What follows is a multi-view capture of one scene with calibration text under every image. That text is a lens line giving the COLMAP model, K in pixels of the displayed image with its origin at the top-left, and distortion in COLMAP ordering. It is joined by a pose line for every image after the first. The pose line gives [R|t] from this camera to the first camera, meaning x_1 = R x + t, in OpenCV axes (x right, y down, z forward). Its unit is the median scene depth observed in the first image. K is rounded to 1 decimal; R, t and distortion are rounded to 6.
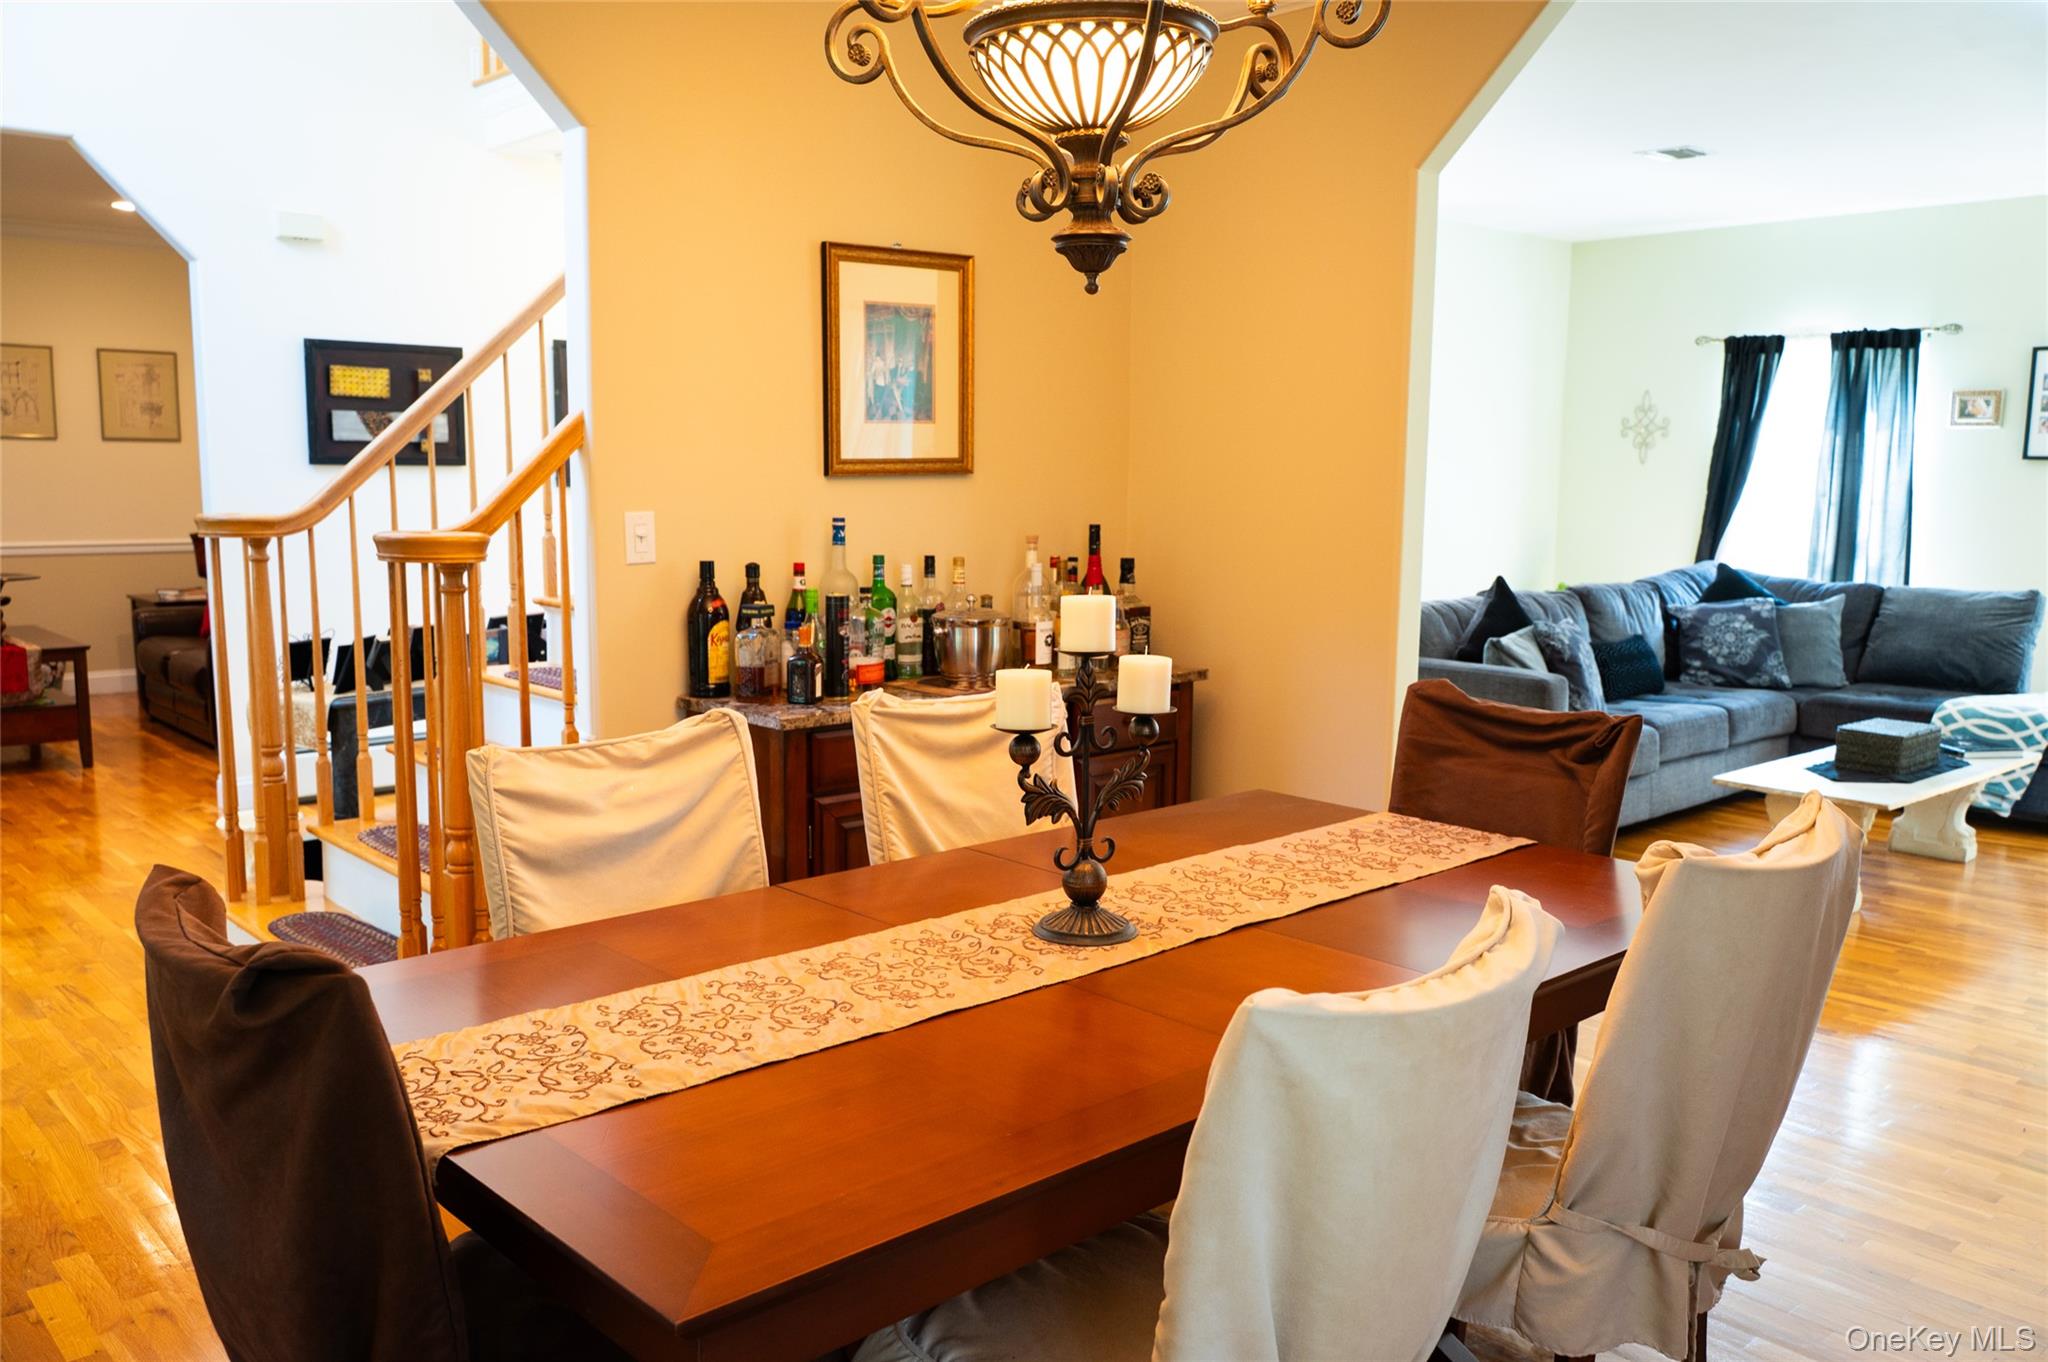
lens RADIAL K [[1631.8, 0, 1024.0], [0, 1631.8, 681.0], [0, 0, 1]] dist [-0.004140, -0.001435]
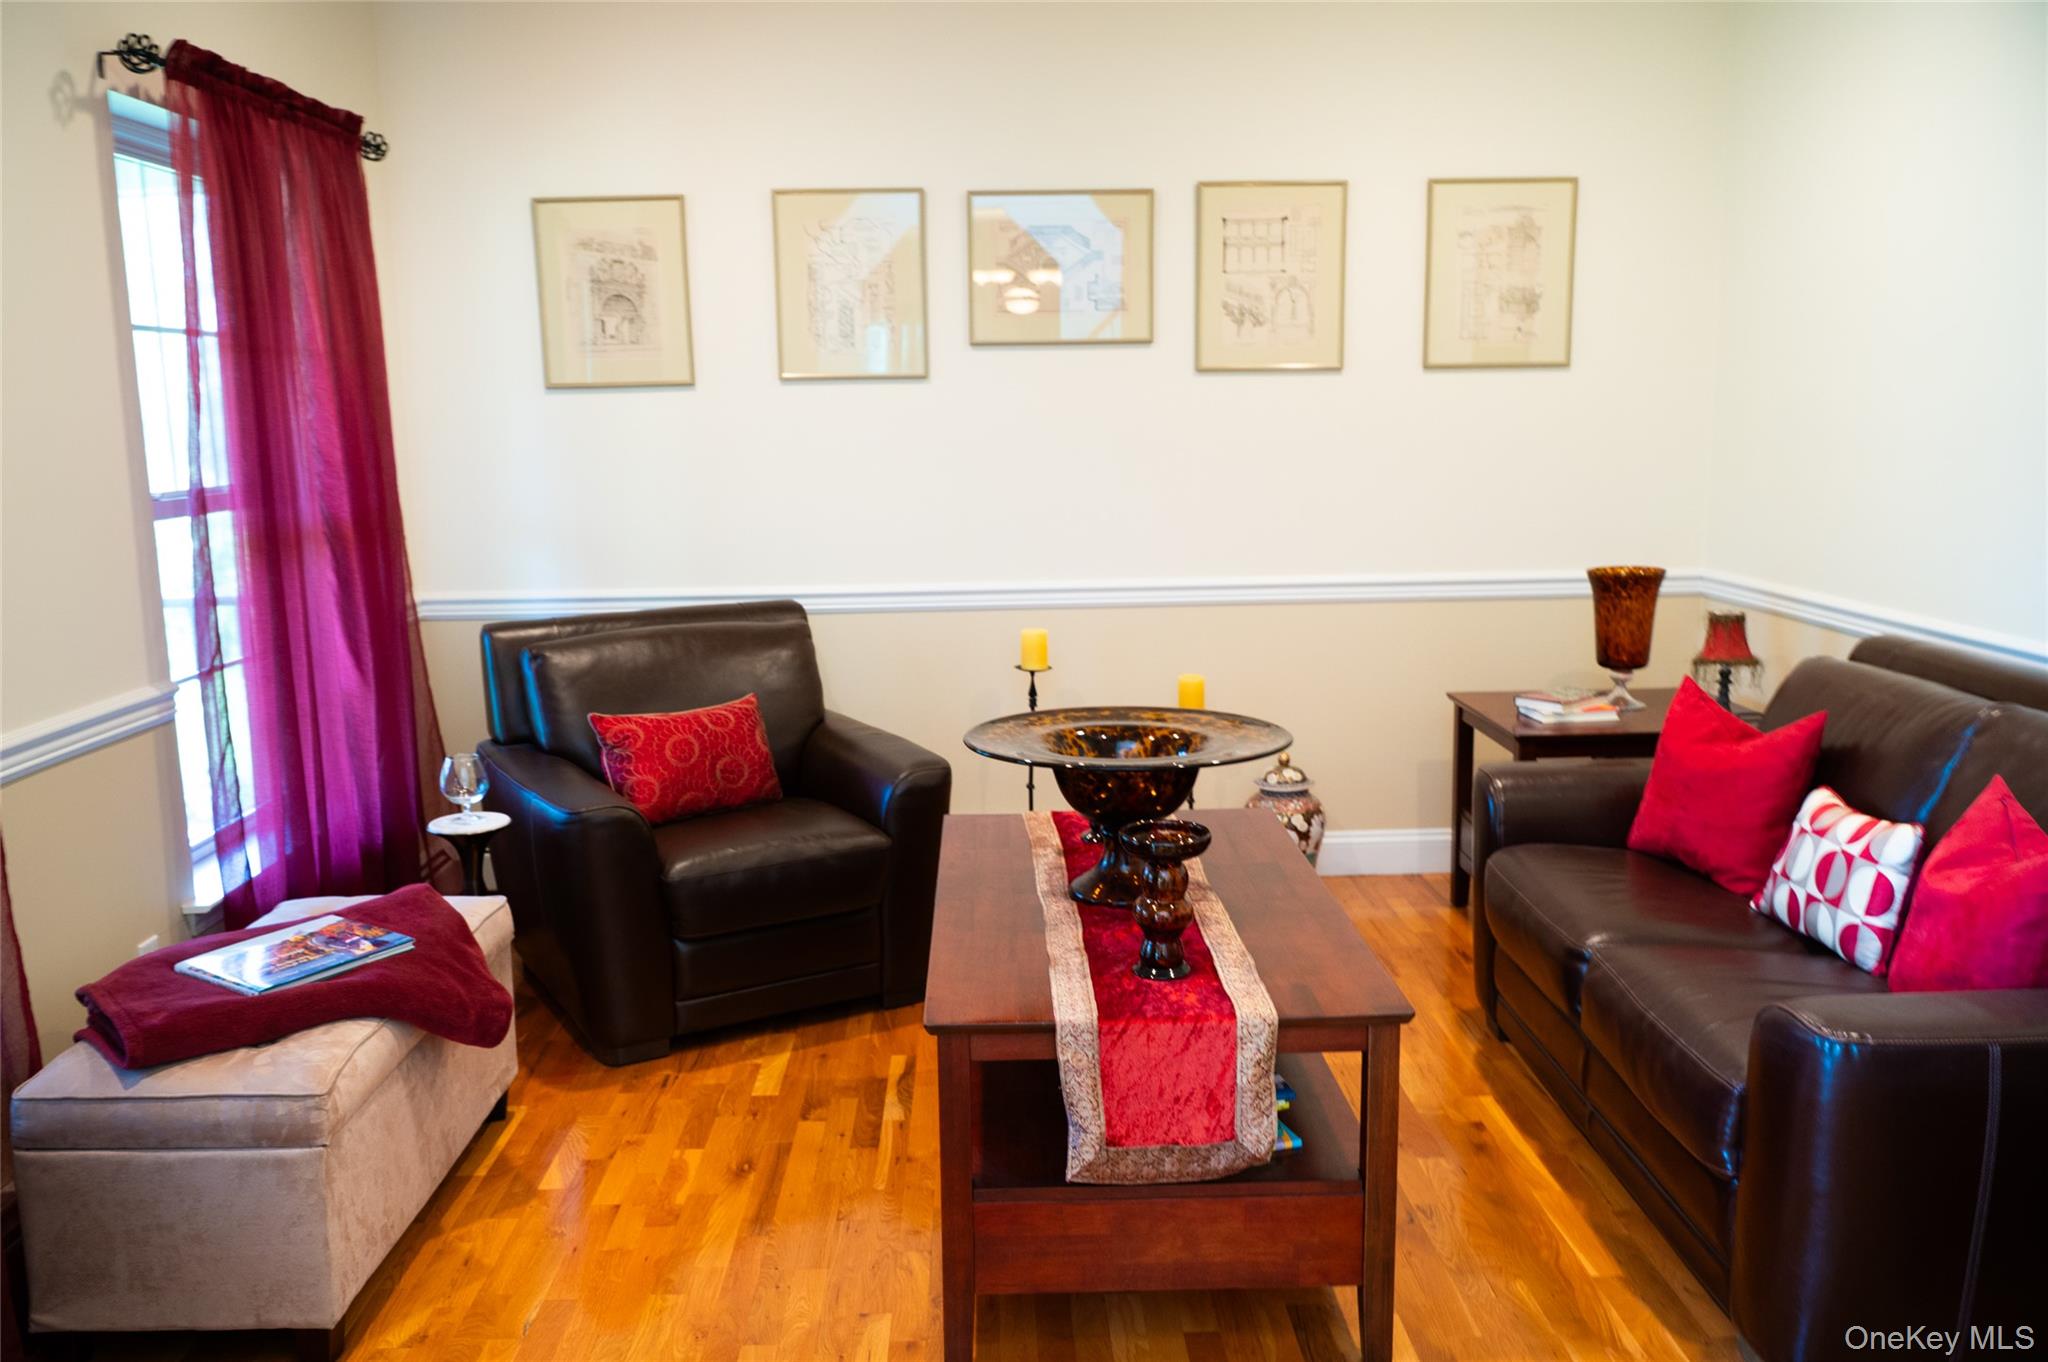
lens RADIAL K [[1631.8, 0, 1024.0], [0, 1631.8, 681.0], [0, 0, 1]] dist [-0.004140, -0.001435]
pose [[0.760452, 0.087128, -0.643523, -0.336217], [-0.060672, 0.996156, 0.063177, -0.079170], [0.646554, -0.008999, 0.762815, 0.552009]]
